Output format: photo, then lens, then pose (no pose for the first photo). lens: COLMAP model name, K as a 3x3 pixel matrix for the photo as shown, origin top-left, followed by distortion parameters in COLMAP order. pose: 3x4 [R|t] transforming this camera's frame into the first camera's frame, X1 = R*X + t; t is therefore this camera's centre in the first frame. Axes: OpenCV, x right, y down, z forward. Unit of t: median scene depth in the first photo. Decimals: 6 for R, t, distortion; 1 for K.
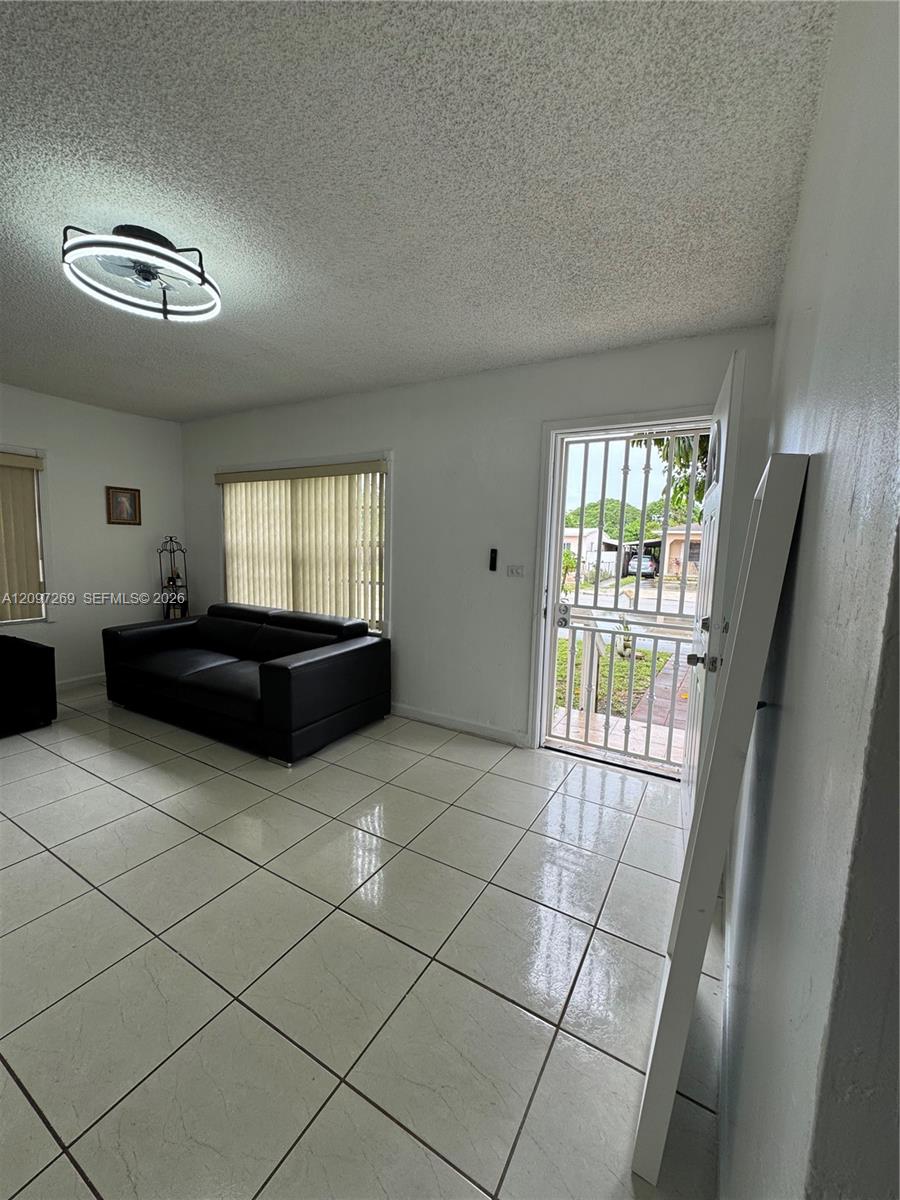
lens RADIAL K [[482.5, 0, 450.0], [0, 482.5, 600.0], [0, 0, 1]] dist [-0.001826, -0.000416]
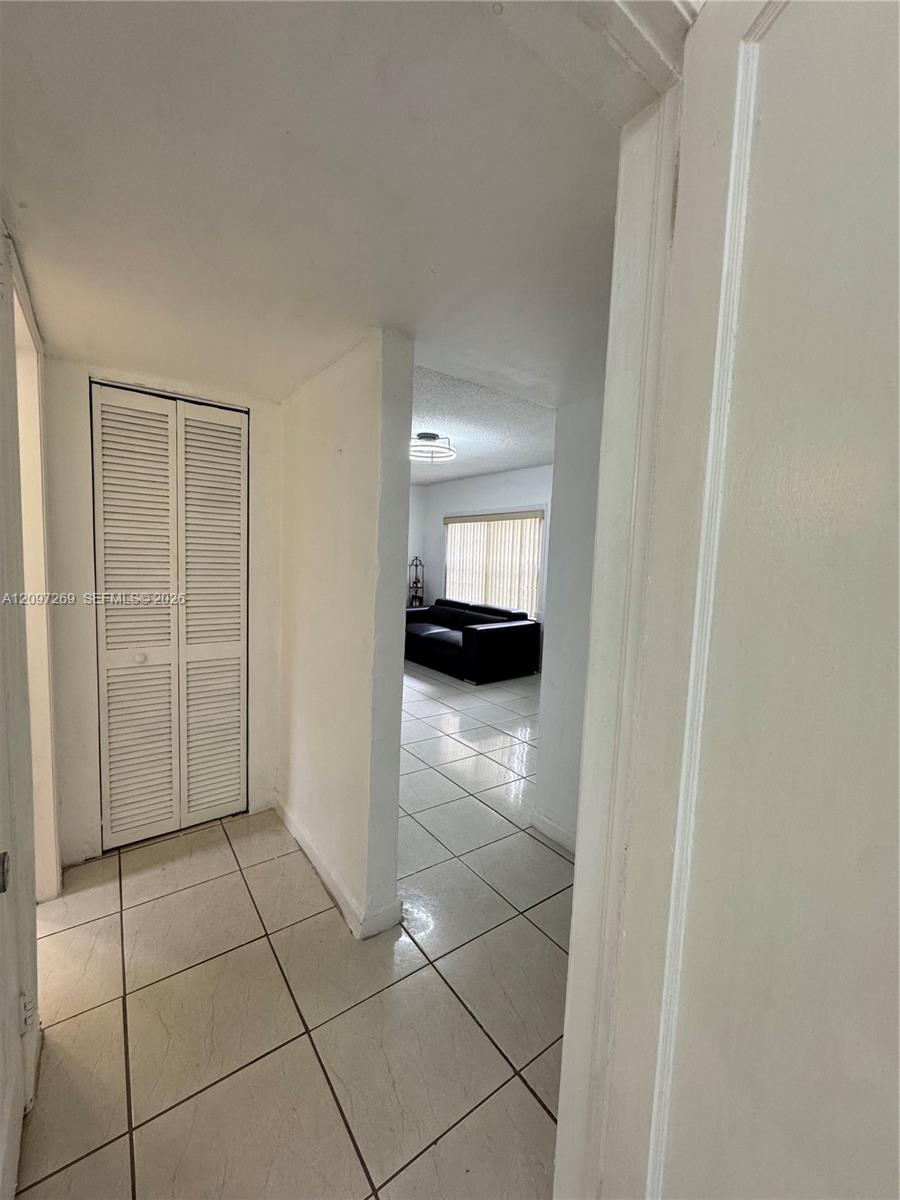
lens RADIAL K [[482.5, 0, 450.0], [0, 482.5, 600.0], [0, 0, 1]] dist [-0.001826, -0.000416]
pose [[0.916043, 0.044816, -0.398567, 0.197688], [-0.058964, 0.997988, -0.023303, 0.050587], [0.396721, 0.044847, 0.916843, -0.484136]]
